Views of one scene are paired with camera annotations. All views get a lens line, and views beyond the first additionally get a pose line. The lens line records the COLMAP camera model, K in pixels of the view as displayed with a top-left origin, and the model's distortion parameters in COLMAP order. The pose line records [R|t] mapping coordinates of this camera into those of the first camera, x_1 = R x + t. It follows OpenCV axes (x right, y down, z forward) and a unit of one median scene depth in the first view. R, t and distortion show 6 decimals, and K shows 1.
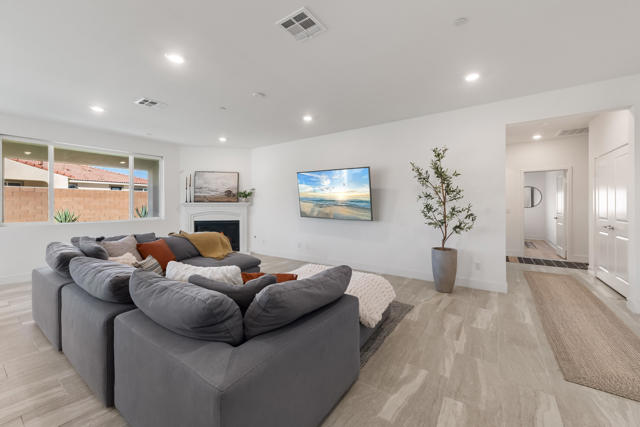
lens RADIAL K [[252.6, 0, 324.6], [0, 252.6, 206.1], [0, 0, 1]] dist [0.007986, -0.000189]
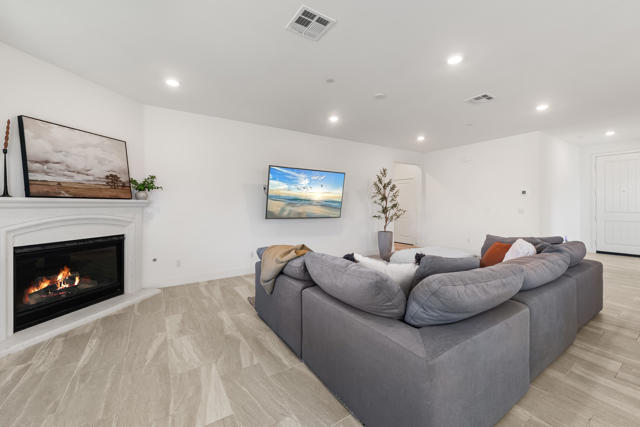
lens RADIAL K [[252.6, 0, 323.3], [0, 252.6, 200.2], [0, 0, 1]] dist [0.007986, -0.000189]
pose [[0.375433, 0.014983, 0.926728, -0.748038], [0.001892, 0.999855, -0.016932, -0.003665], [-0.926847, 0.008110, 0.375351, 0.477921]]
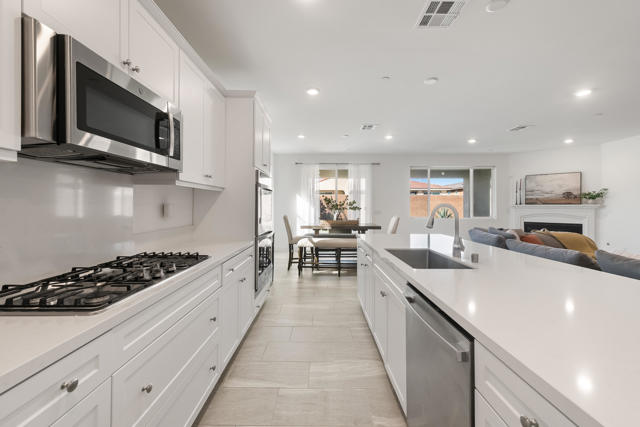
lens RADIAL K [[252.6, 0, 319.9], [0, 252.6, 204.6], [0, 0, 1]] dist [0.007986, -0.000189]
pose [[0.566019, -0.000298, -0.824392, -0.126575], [-0.006751, 0.999965, -0.004997, -0.002982], [0.824365, 0.008394, 0.565997, -0.355577]]
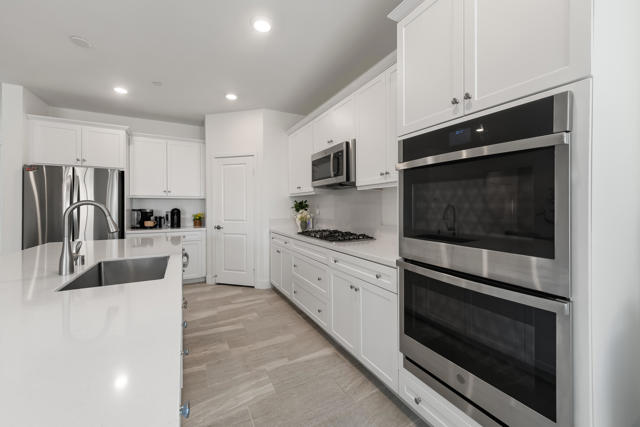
lens RADIAL K [[252.6, 0, 324.0], [0, 252.6, 205.1], [0, 0, 1]] dist [0.007986, -0.000189]
pose [[-0.894059, 0.004507, 0.447927, -0.606118], [0.003683, 0.999990, -0.002710, -0.001246], [-0.447934, -0.000773, -0.894066, 0.072599]]
